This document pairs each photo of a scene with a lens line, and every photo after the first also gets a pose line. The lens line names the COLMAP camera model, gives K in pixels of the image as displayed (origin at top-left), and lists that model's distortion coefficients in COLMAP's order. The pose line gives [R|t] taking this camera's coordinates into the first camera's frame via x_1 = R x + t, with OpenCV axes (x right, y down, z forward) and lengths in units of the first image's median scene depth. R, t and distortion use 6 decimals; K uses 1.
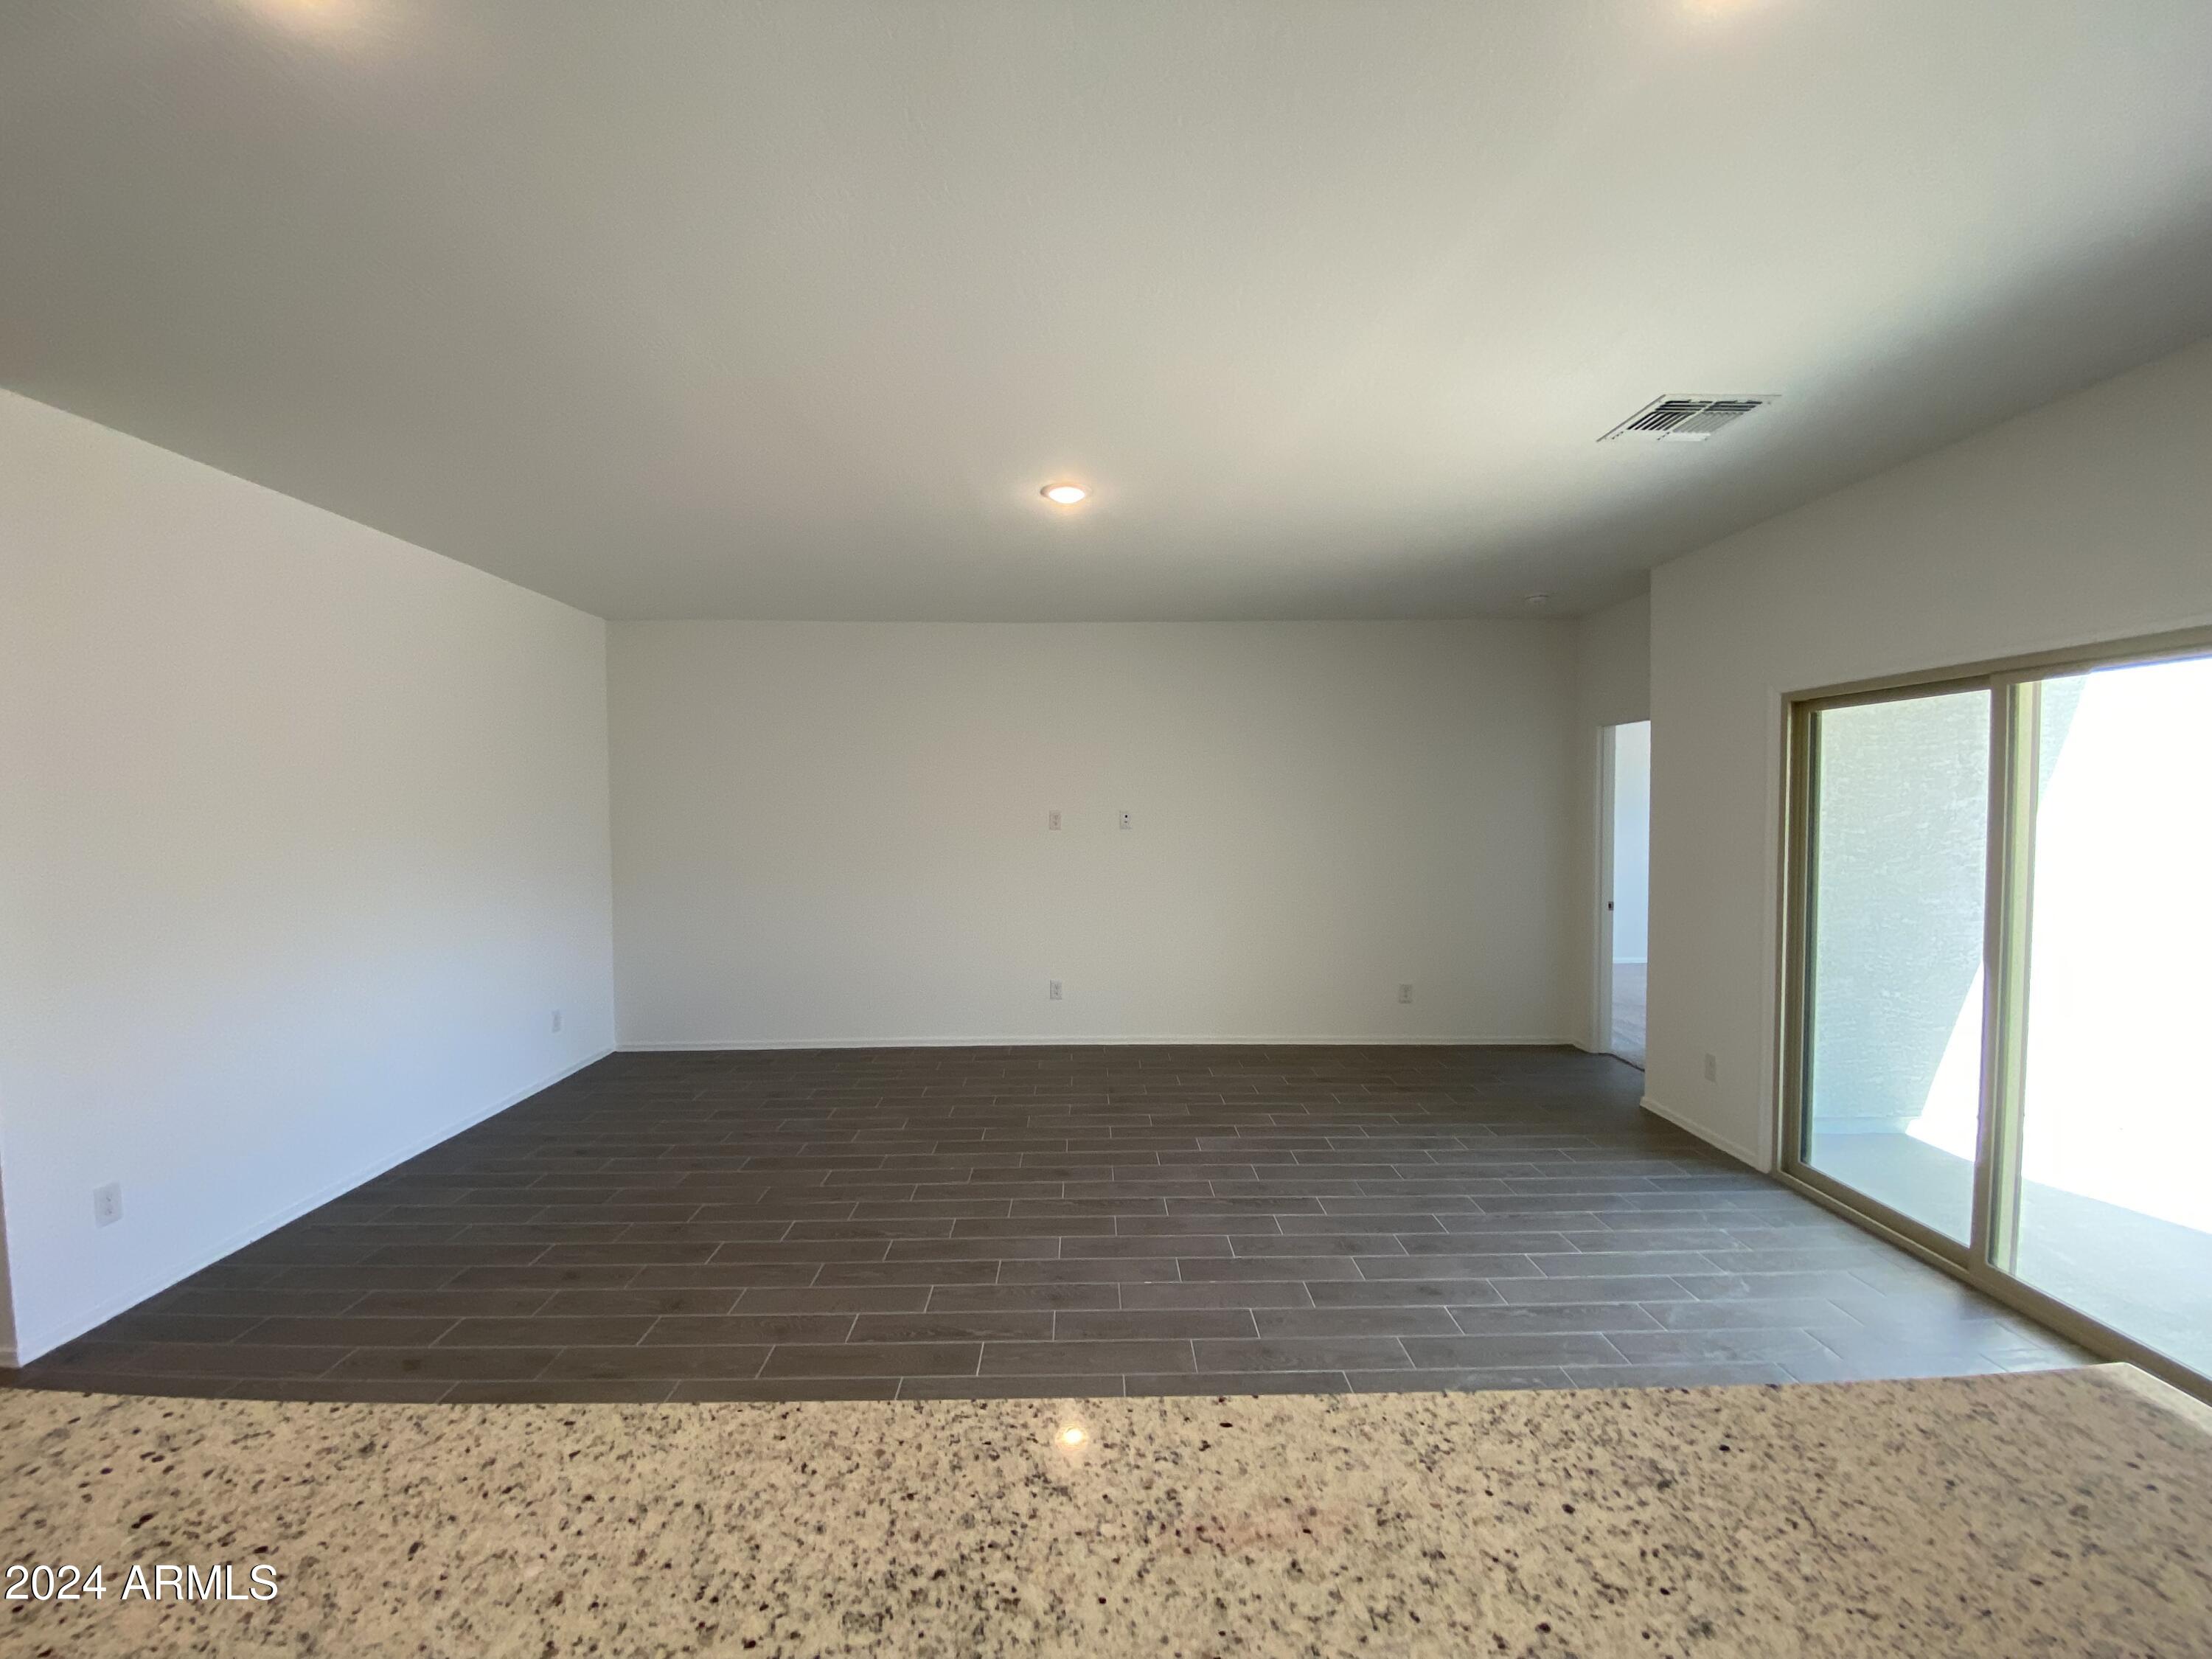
lens RADIAL K [[903.5, 0, 1106.0], [0, 903.5, 829.5], [0, 0, 1]] dist [-0.001051, -0.000225]
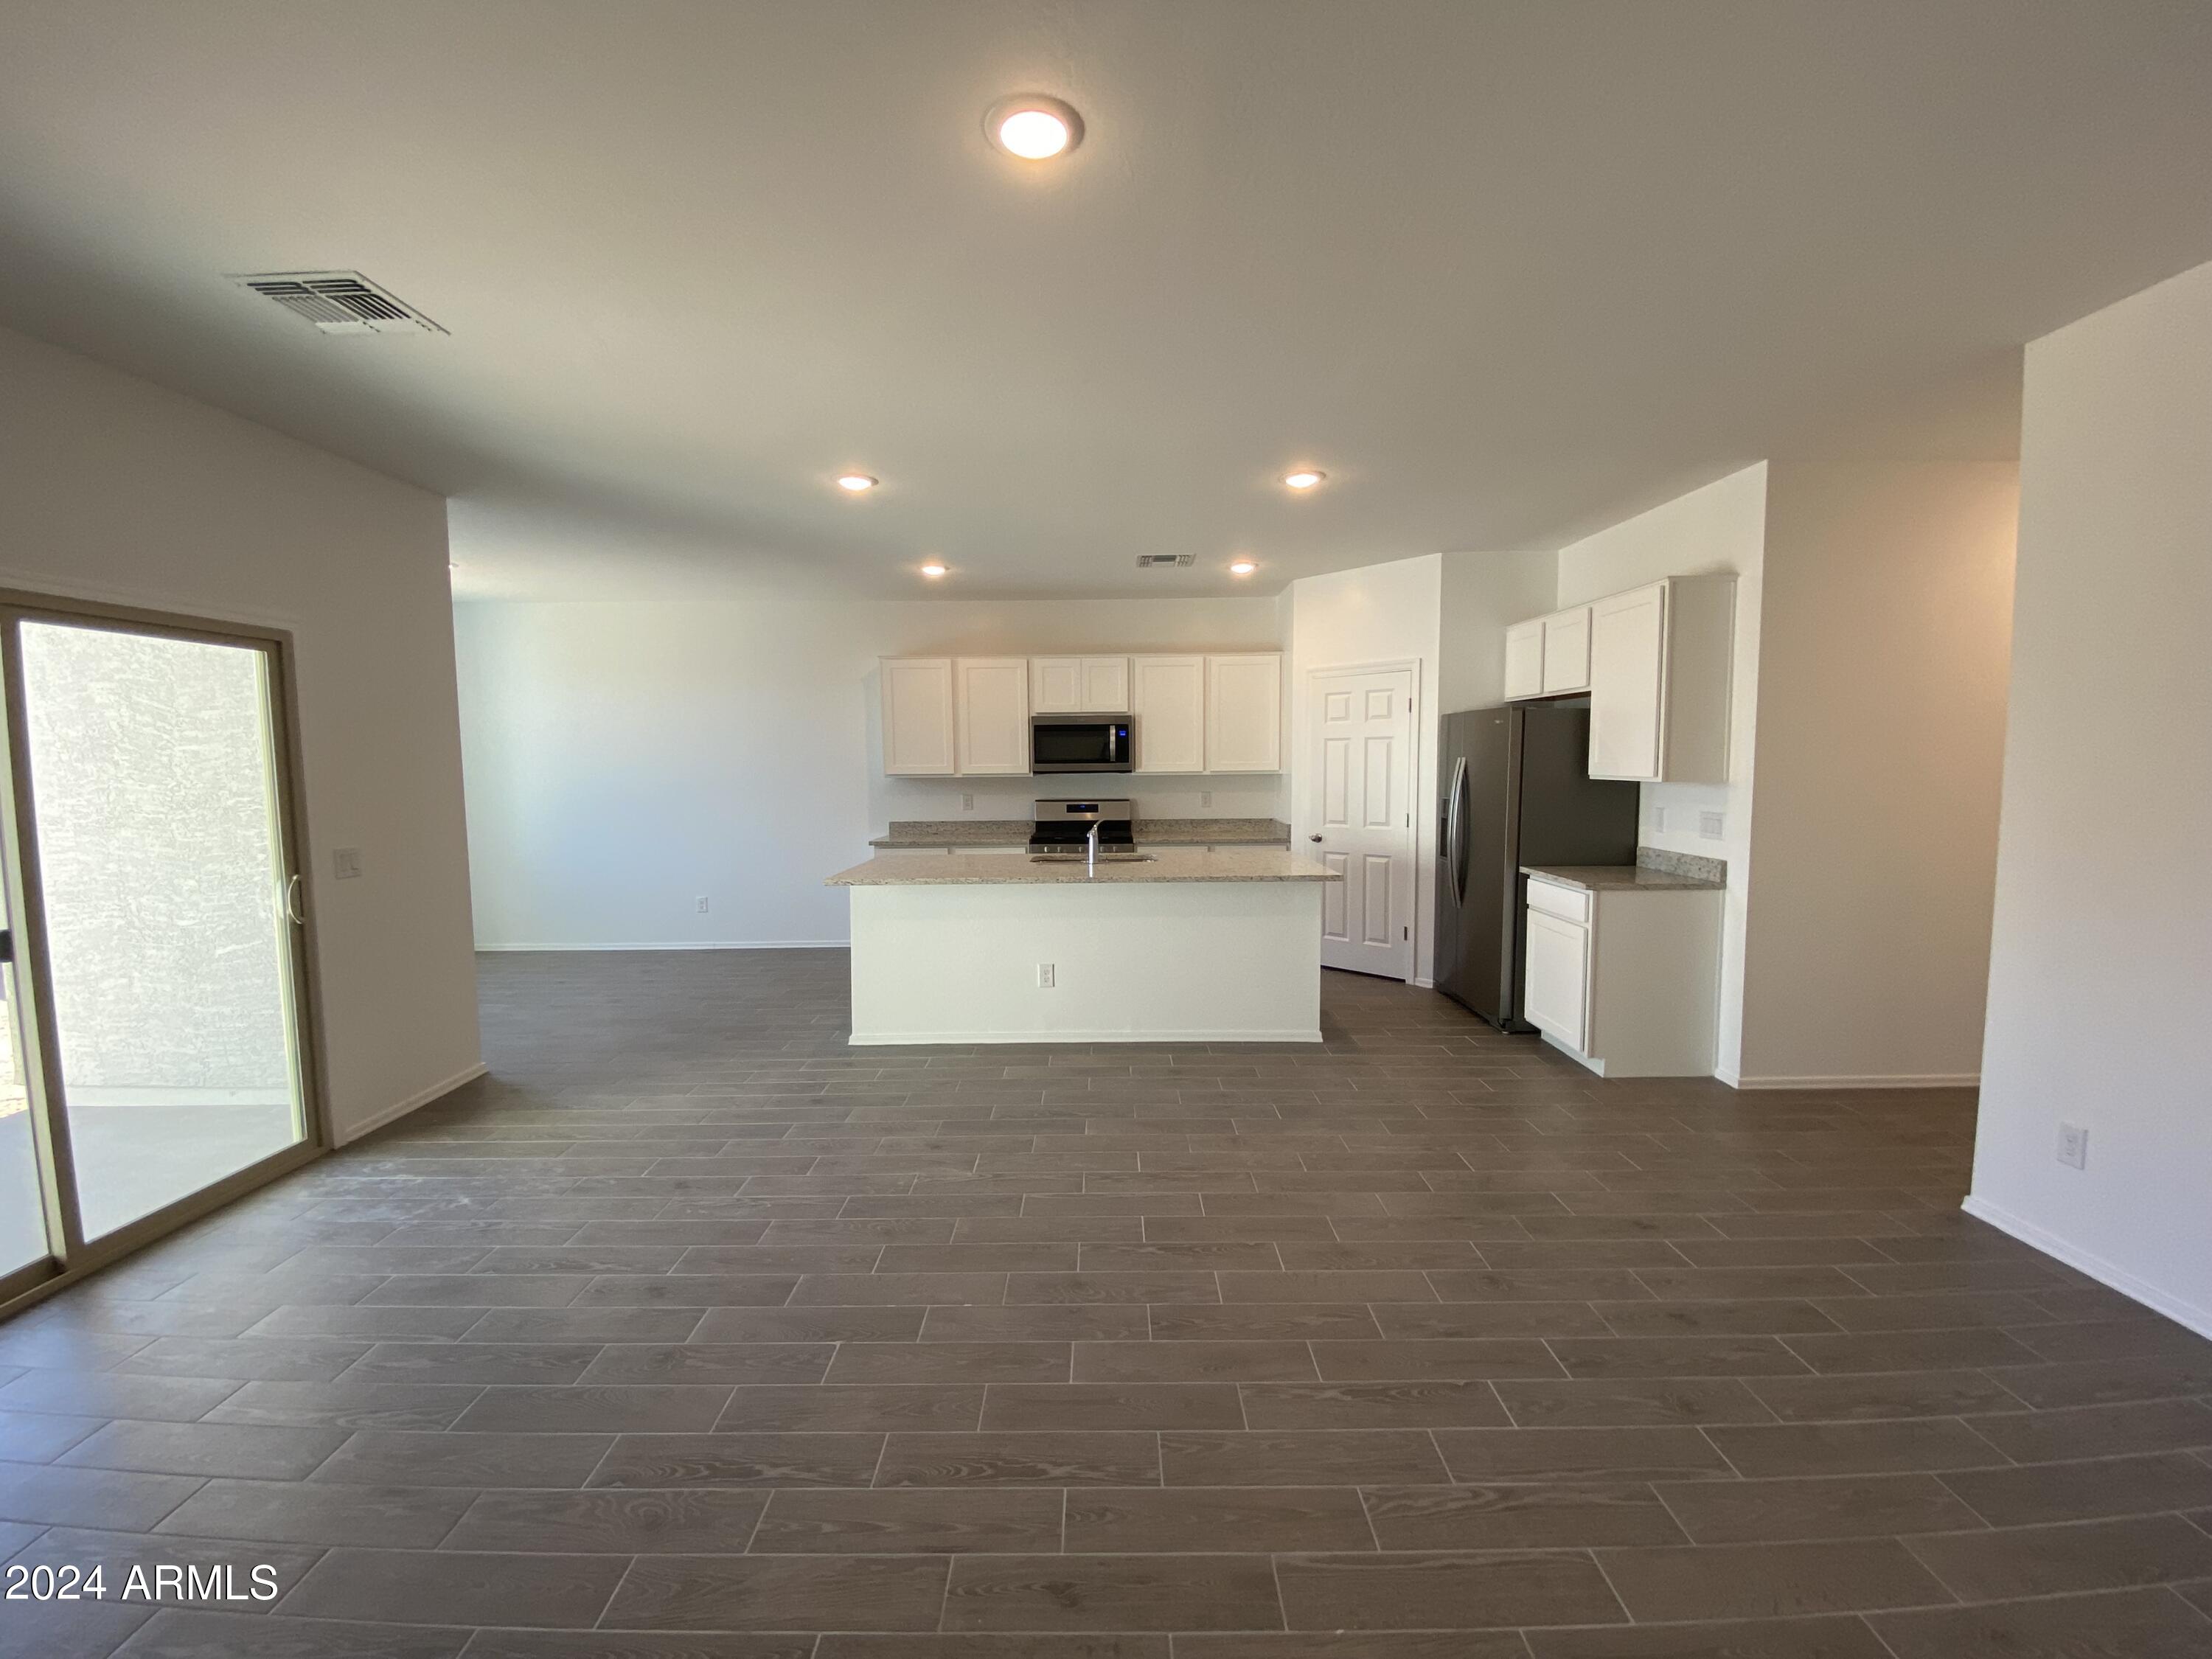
lens RADIAL K [[903.5, 0, 1106.0], [0, 903.5, 829.5], [0, 0, 1]] dist [-0.001051, -0.000225]
pose [[-0.999687, 0.013366, 0.021125, -0.094891], [0.015523, 0.994299, 0.105494, -0.025228], [-0.019595, 0.105789, -0.994196, 1.592657]]
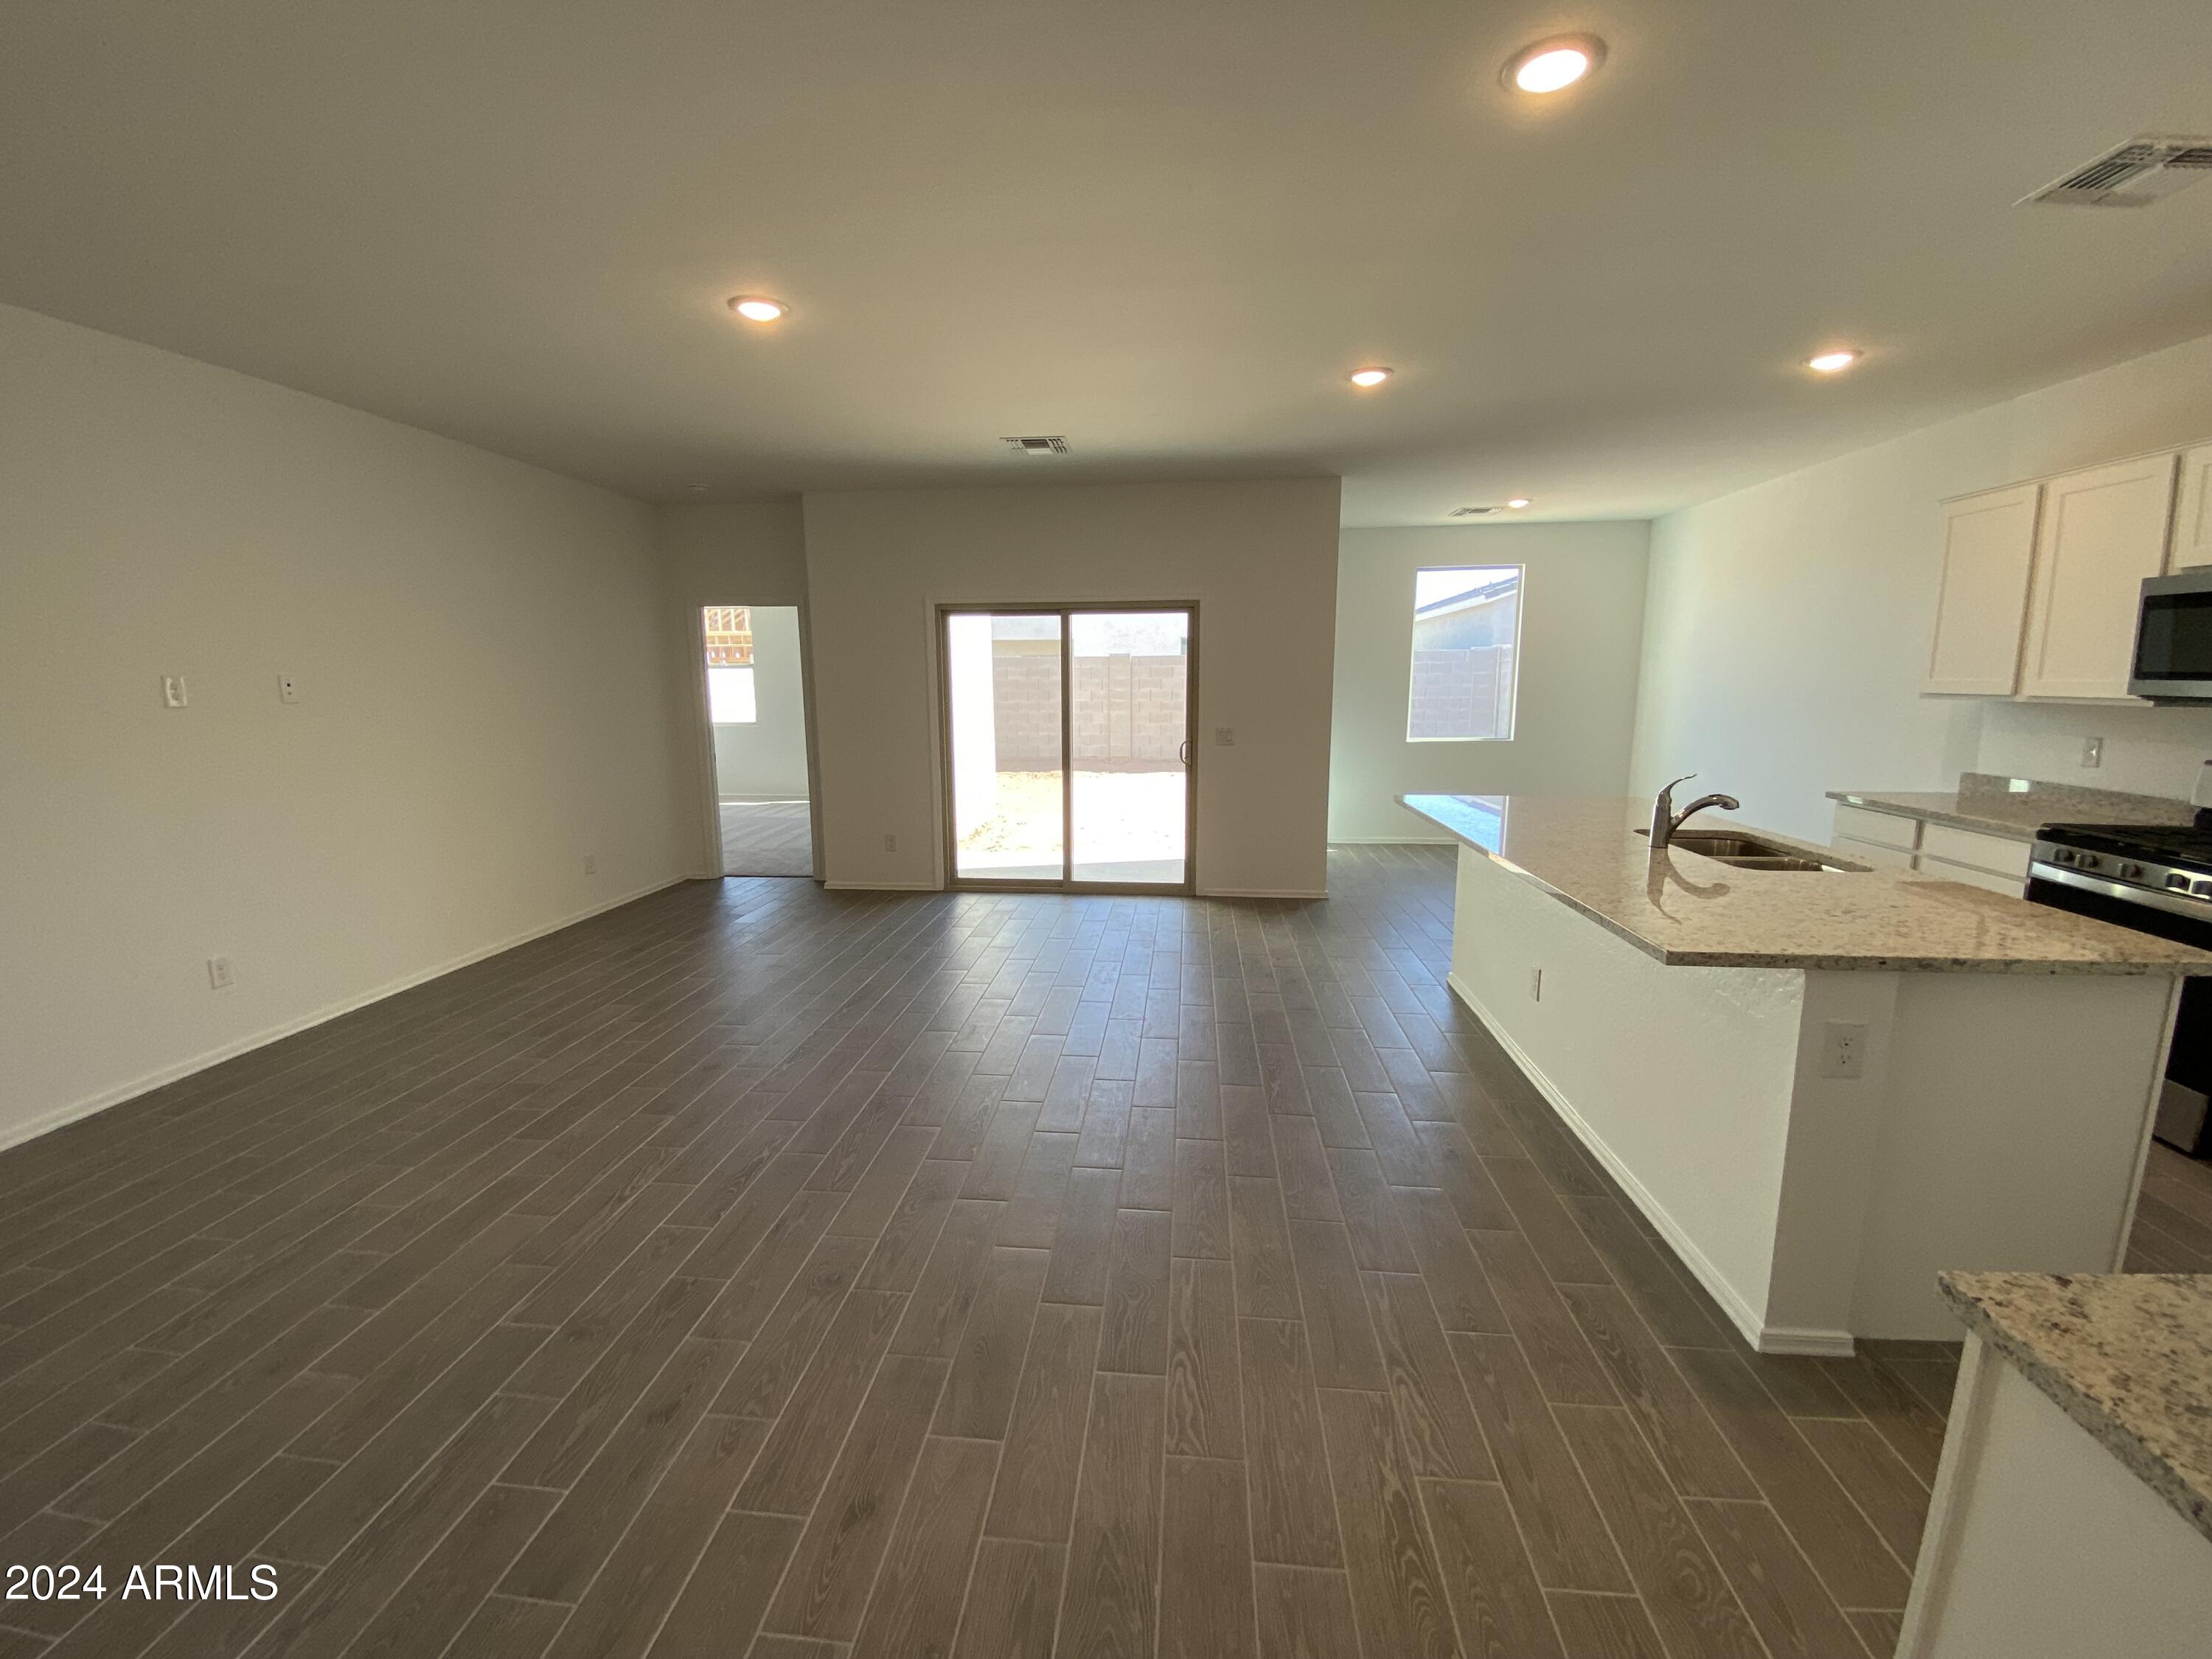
lens RADIAL K [[899.4, 0, 1106.0], [0, 899.4, 829.5], [0, 0, 1]] dist [0.018430, 0.000058]
pose [[0.113892, -0.163014, 0.980028, -1.006214], [0.032096, 0.986536, 0.160366, 0.002925], [-0.992975, 0.013191, 0.117591, 0.557558]]
